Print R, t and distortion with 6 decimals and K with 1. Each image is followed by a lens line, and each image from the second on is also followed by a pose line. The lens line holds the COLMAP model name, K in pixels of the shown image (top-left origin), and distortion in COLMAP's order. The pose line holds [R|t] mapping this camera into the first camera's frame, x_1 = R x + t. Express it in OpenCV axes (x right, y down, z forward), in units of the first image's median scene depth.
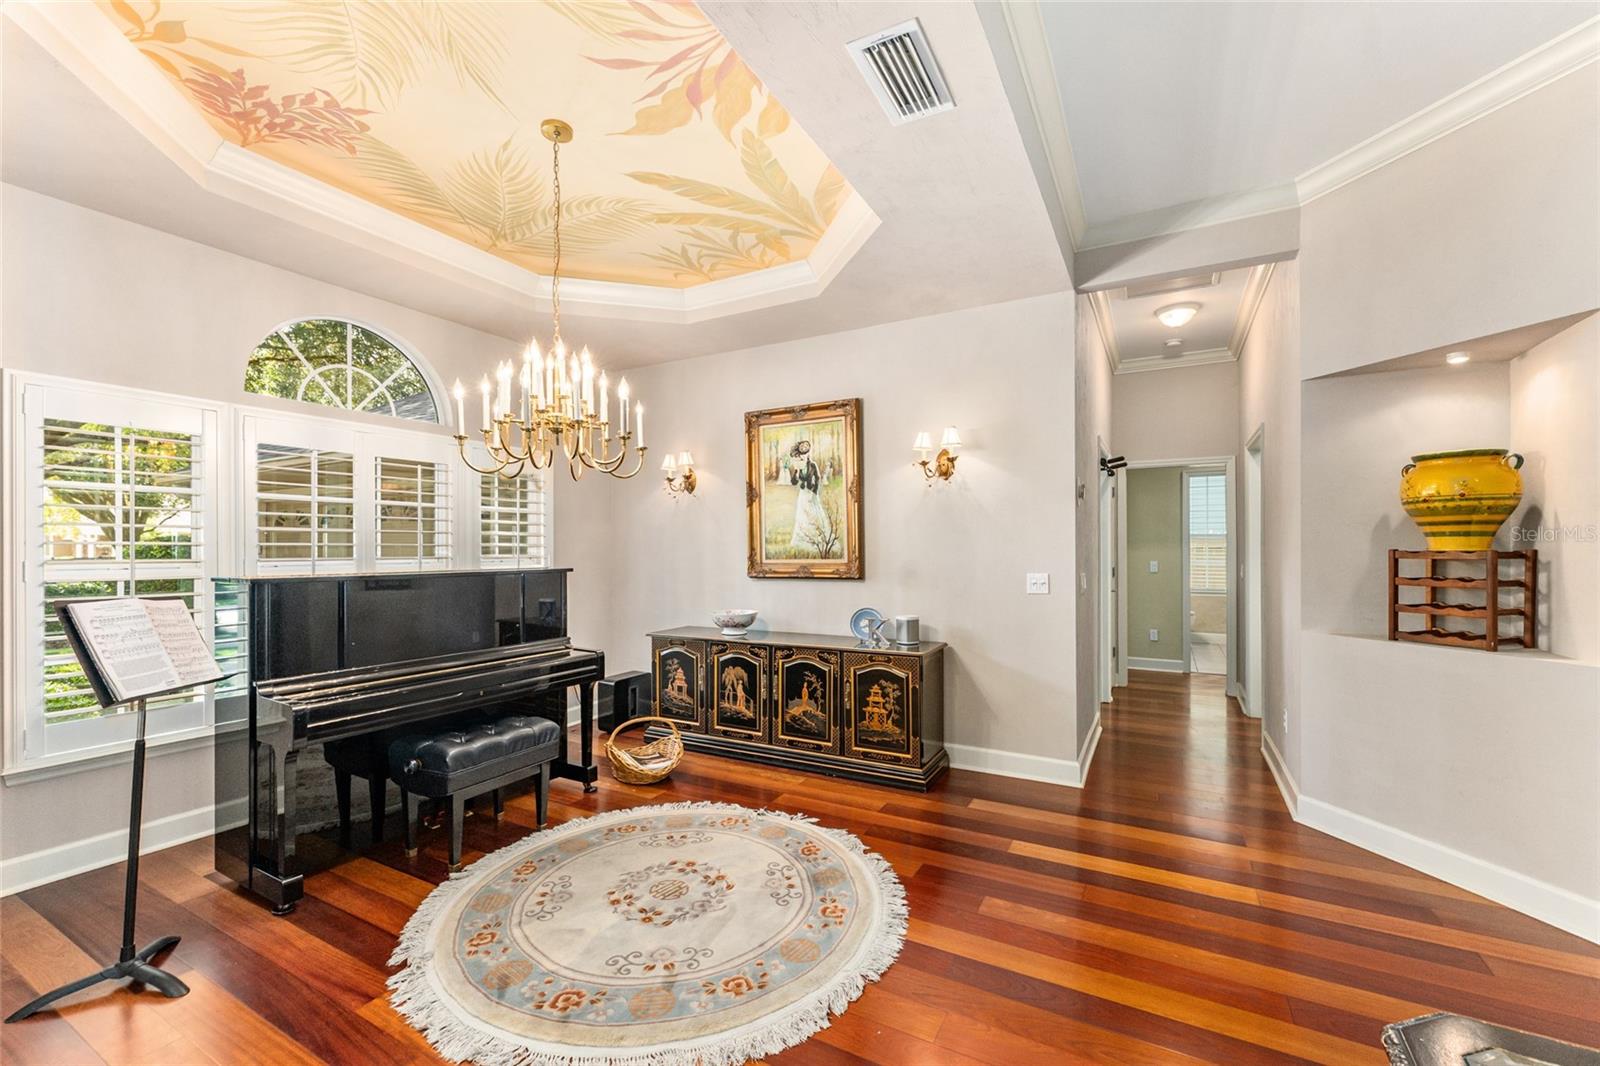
lens RADIAL K [[651.3, 0, 803.1], [0, 651.3, 551.1], [0, 0, 1]] dist [-0.000121, -0.001692]
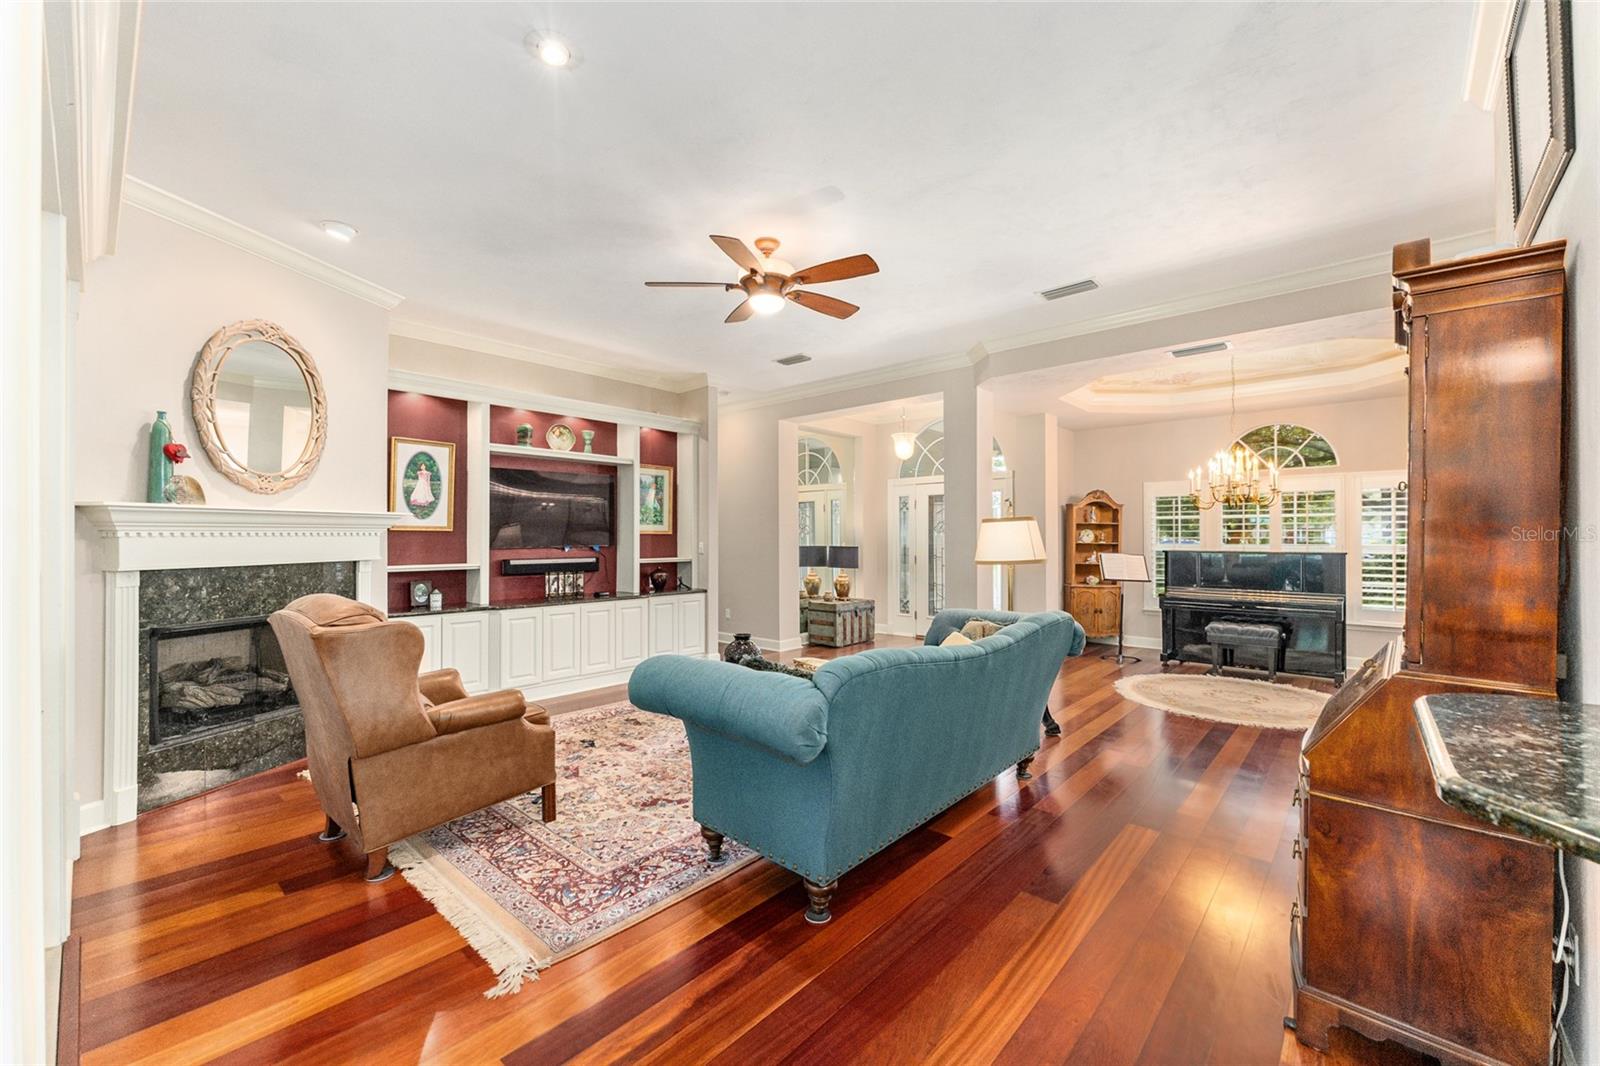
lens RADIAL K [[651.3, 0, 806.9], [0, 651.3, 535.1], [0, 0, 1]] dist [-0.000121, -0.001692]
pose [[-0.214351, 0.002727, -0.976753, 1.343058], [-0.006532, 0.999970, 0.004226, -0.015368], [0.976735, 0.007286, -0.214327, 0.038074]]
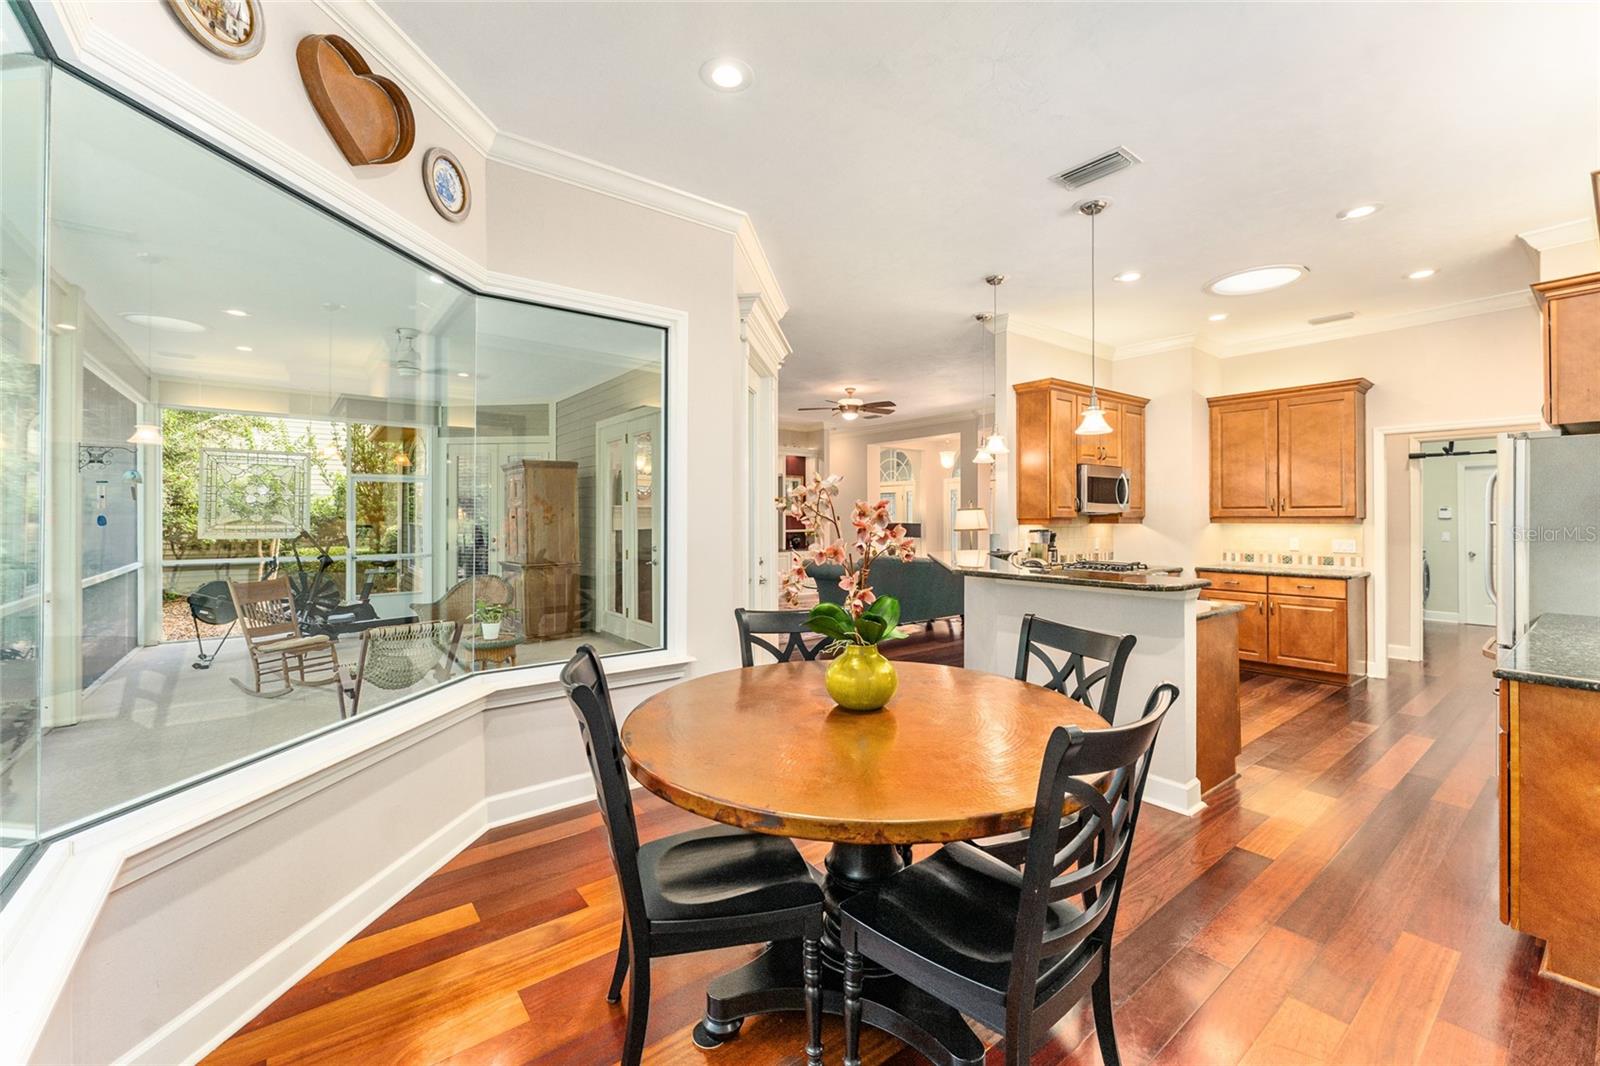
lens RADIAL K [[651.3, 0, 798.2], [0, 651.3, 514.8], [0, 0, 1]] dist [-0.000121, -0.001692]
pose [[-0.393500, 0.003829, -0.919317, 2.423025], [-0.005092, 0.999967, 0.006344, -0.030400], [0.919311, 0.007178, -0.393467, 0.448760]]
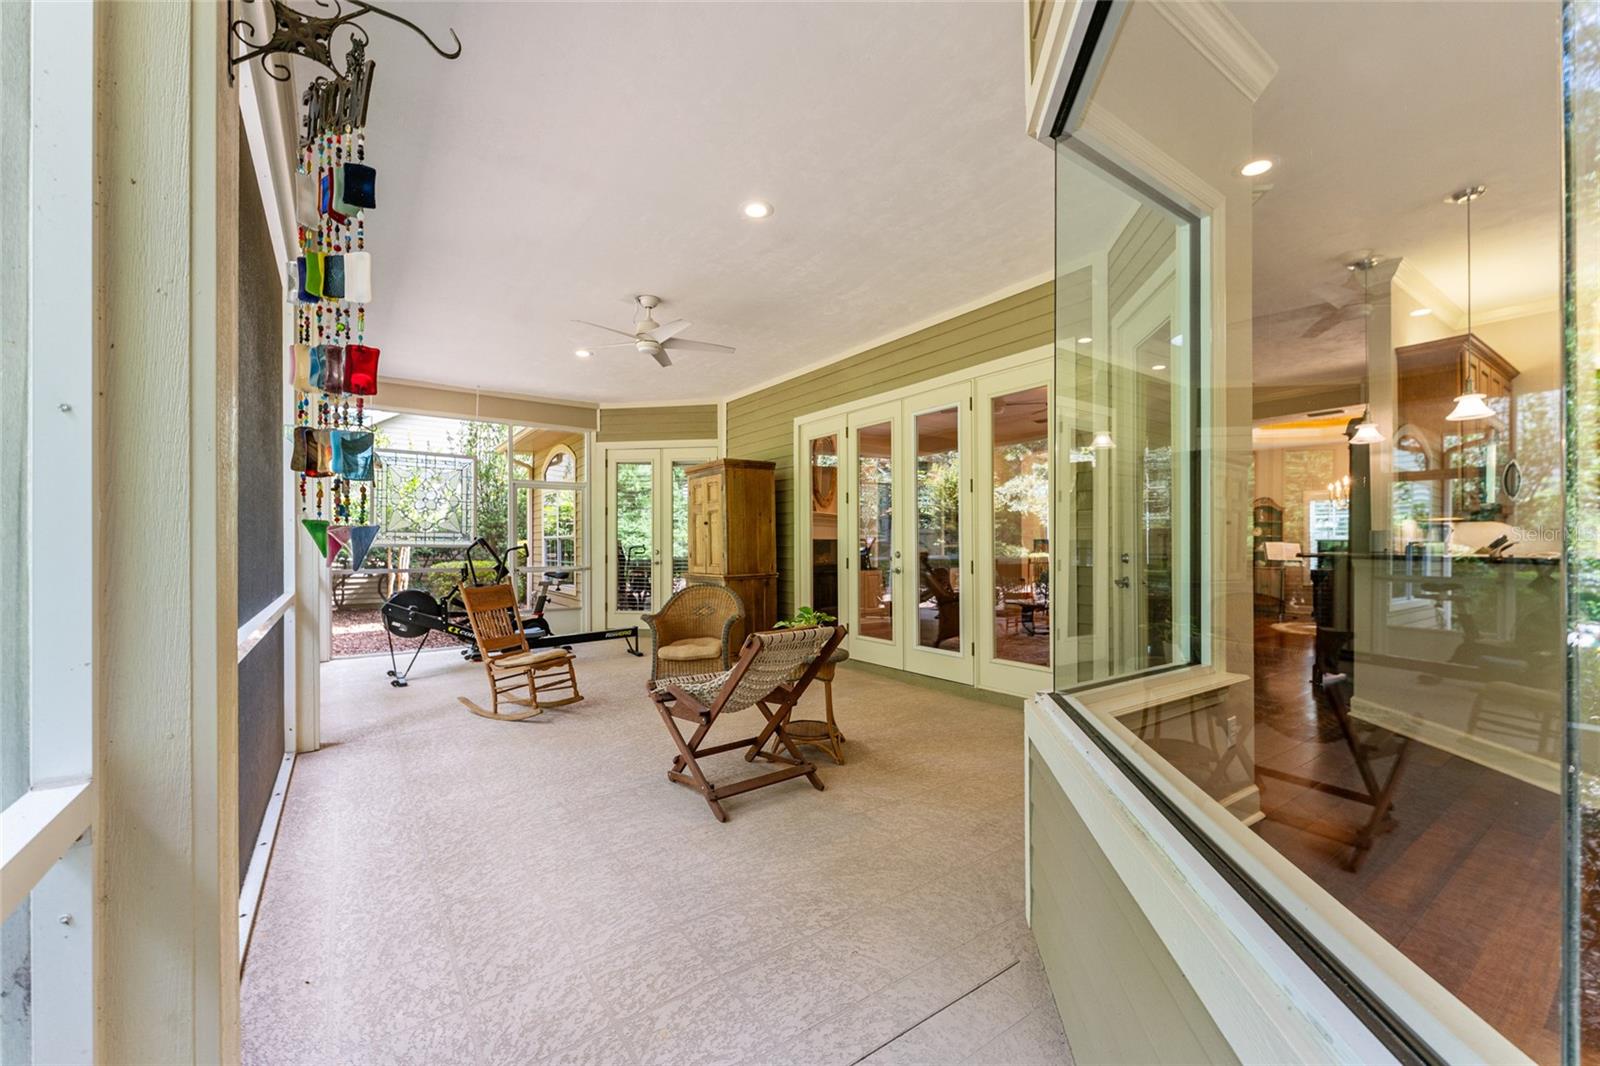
lens RADIAL K [[651.3, 0, 800.6], [0, 651.3, 542.8], [0, 0, 1]] dist [-0.000121, -0.001692]
pose [[-0.425669, 0.000825, -0.904879, 2.447756], [-0.004081, 0.999988, 0.002831, 0.039388], [0.904870, 0.004898, -0.425660, -0.114703]]
